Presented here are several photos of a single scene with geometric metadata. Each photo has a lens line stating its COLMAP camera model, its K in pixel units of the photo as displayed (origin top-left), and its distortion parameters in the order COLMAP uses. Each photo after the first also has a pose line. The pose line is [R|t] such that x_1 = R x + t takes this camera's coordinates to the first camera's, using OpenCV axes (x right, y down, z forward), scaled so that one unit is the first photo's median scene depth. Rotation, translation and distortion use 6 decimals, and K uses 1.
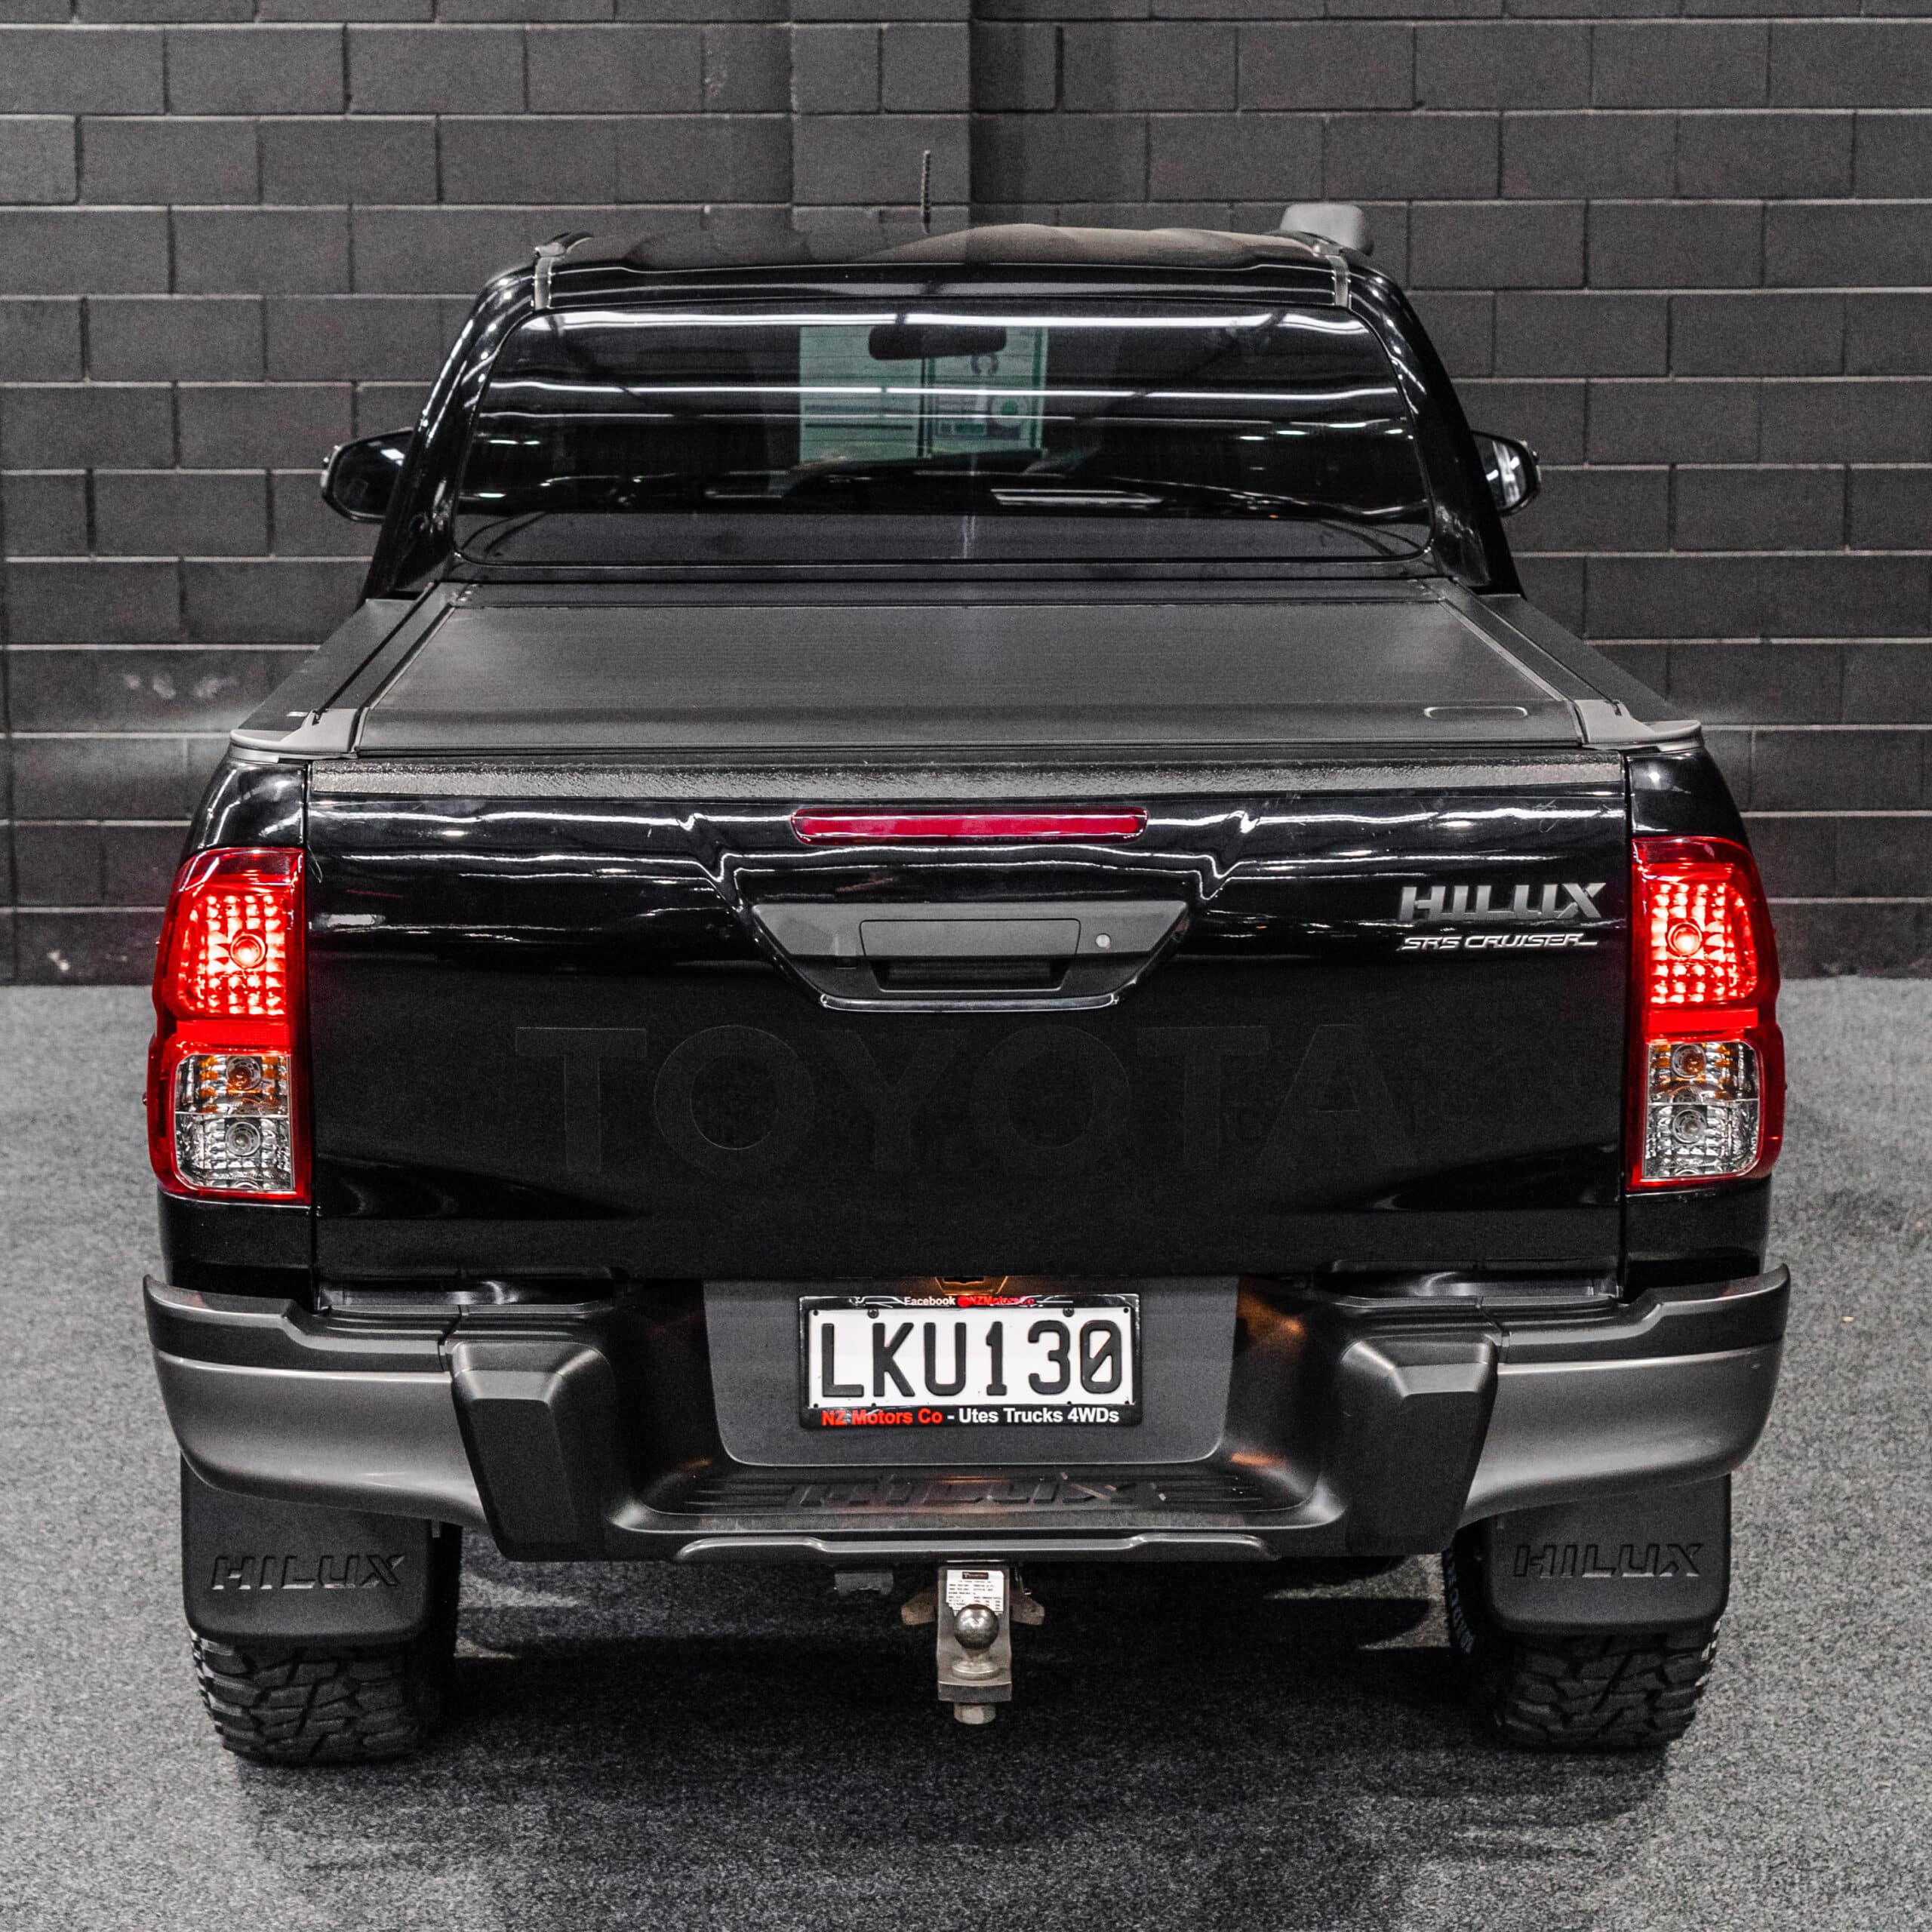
lens RADIAL K [[6231.4, 0, 966.6], [0, 6231.4, 966.4], [0, 0, 1]] dist [-0.260601, 0.000000]
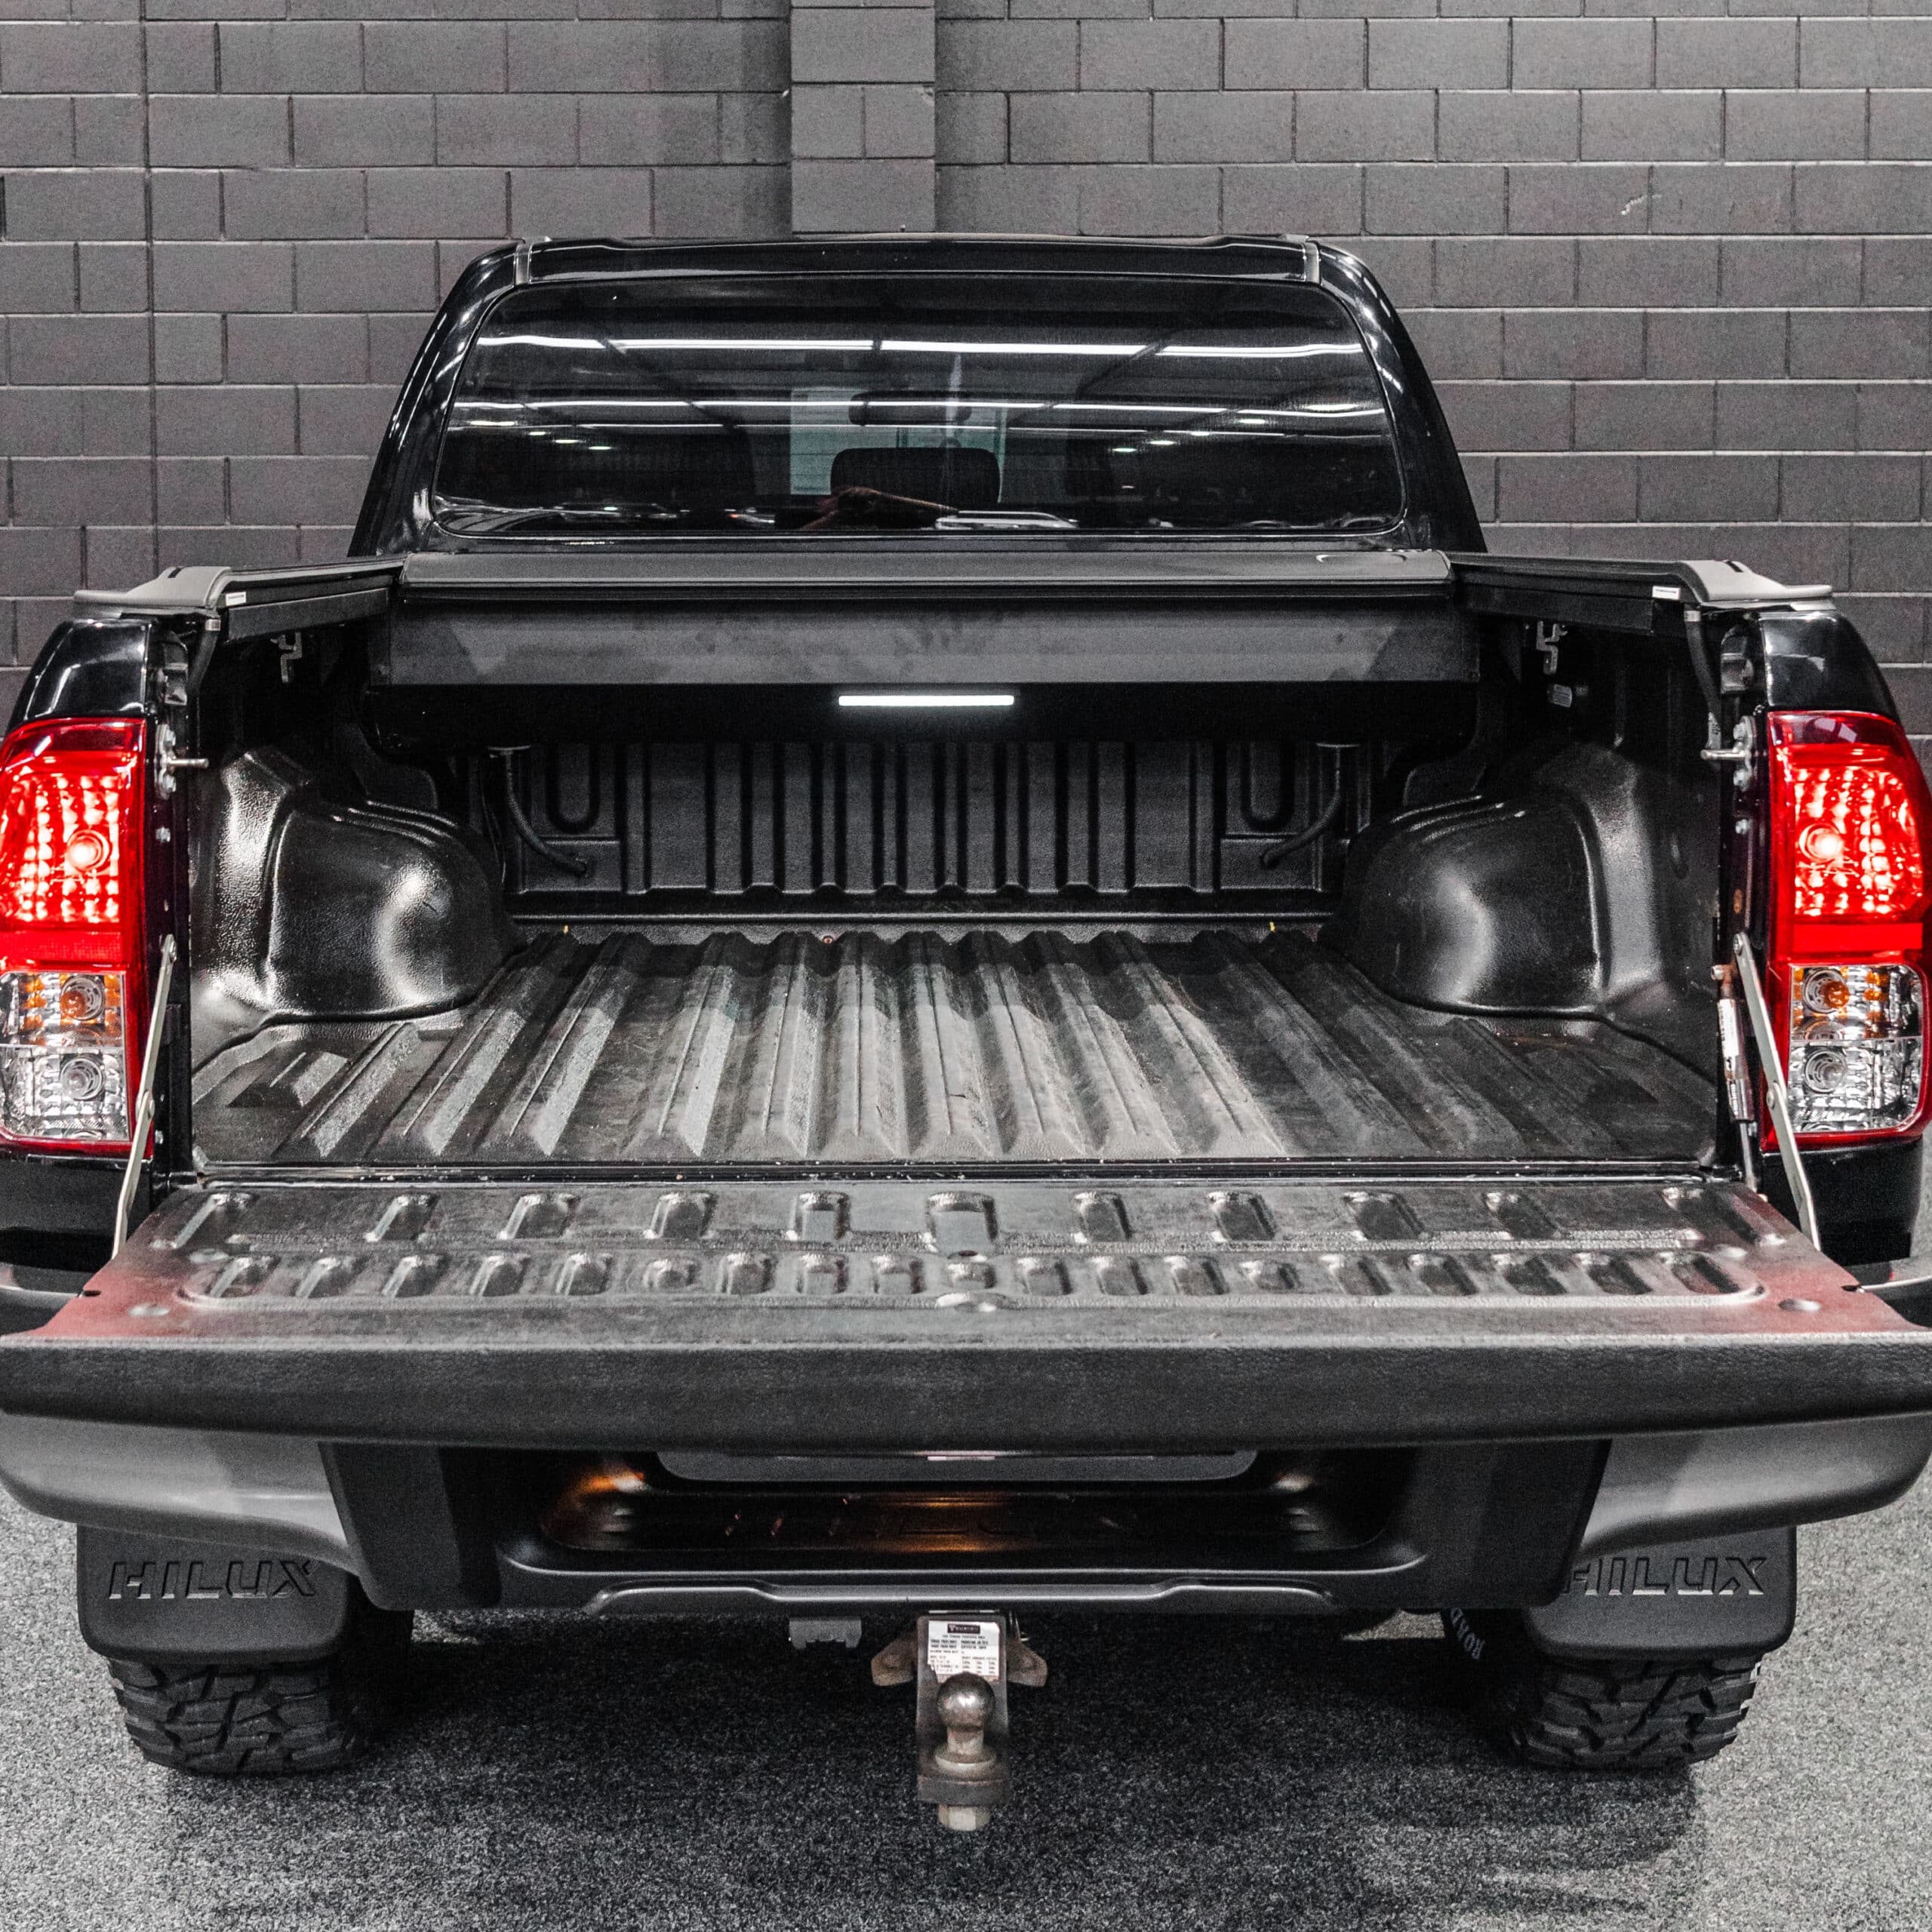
lens RADIAL K [[2903.5, 0, 850.8], [0, 2903.5, 775.8], [0, 0, 1]] dist [-0.010979, 0.000000]
pose [[0.999768, 0.001676, -0.021492, -0.004818], [-0.004079, 0.993672, -0.112243, 0.027956], [0.021168, 0.112305, 0.993448, 0.559620]]
